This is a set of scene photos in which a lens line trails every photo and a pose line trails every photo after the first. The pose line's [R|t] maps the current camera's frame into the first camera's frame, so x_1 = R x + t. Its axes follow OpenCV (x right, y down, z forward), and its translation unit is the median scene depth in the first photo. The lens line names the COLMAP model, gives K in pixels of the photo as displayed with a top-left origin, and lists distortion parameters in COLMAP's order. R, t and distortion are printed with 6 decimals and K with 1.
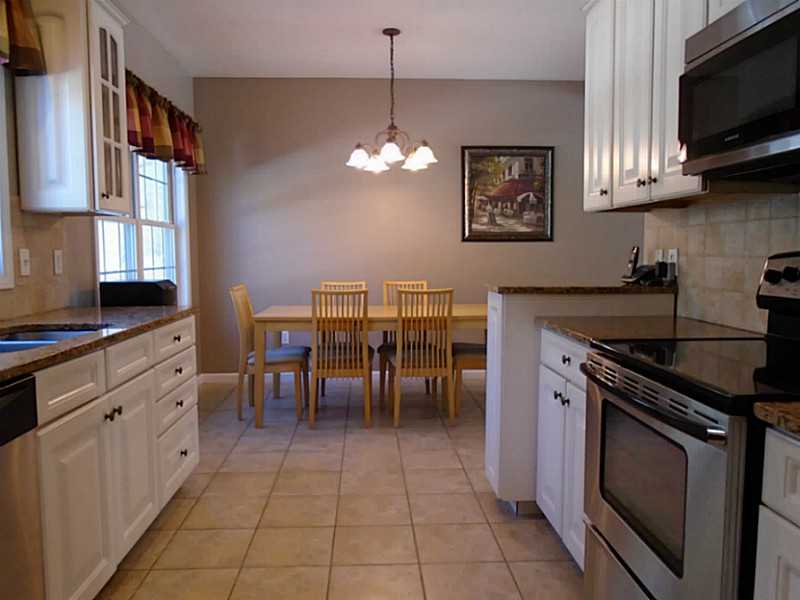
lens RADIAL K [[615.2, 0, 404.4], [0, 615.2, 296.7], [0, 0, 1]] dist [-0.013960, -0.000326]
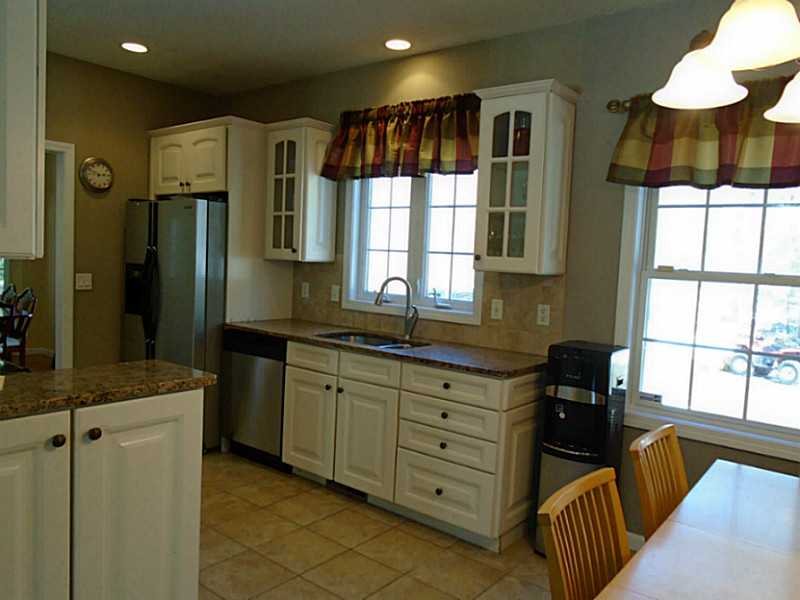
lens RADIAL K [[615.2, 0, 404.4], [0, 615.2, 296.7], [0, 0, 1]] dist [-0.013960, -0.000326]
pose [[-0.671886, 0.015651, -0.740489, 0.473770], [-0.101317, 0.988436, 0.112822, -0.199124], [0.733692, 0.150827, -0.662531, 1.595733]]
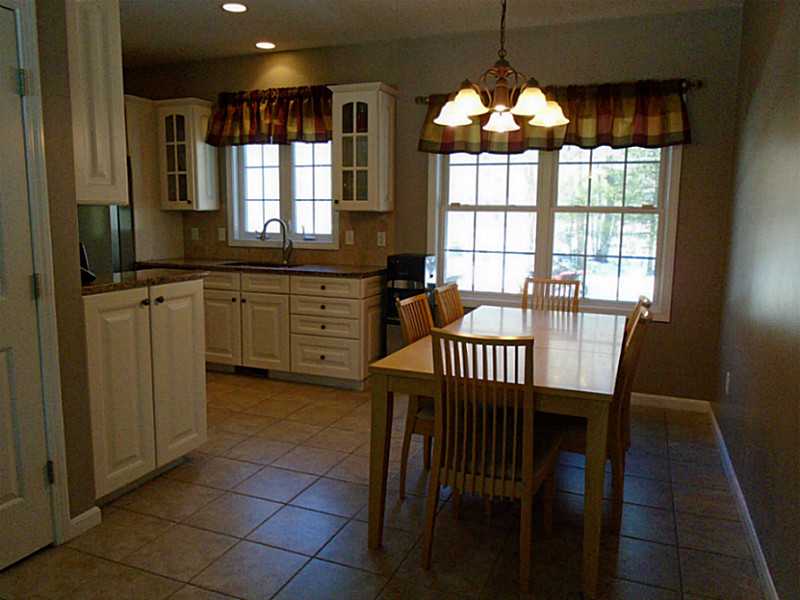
lens RADIAL K [[615.2, 0, 404.4], [0, 615.2, 296.7], [0, 0, 1]] dist [-0.013960, -0.000326]
pose [[-0.436346, 0.115835, -0.892292, 0.986939], [-0.076857, 0.983256, 0.165229, -0.192658], [0.896491, 0.140676, -0.420137, 1.838713]]
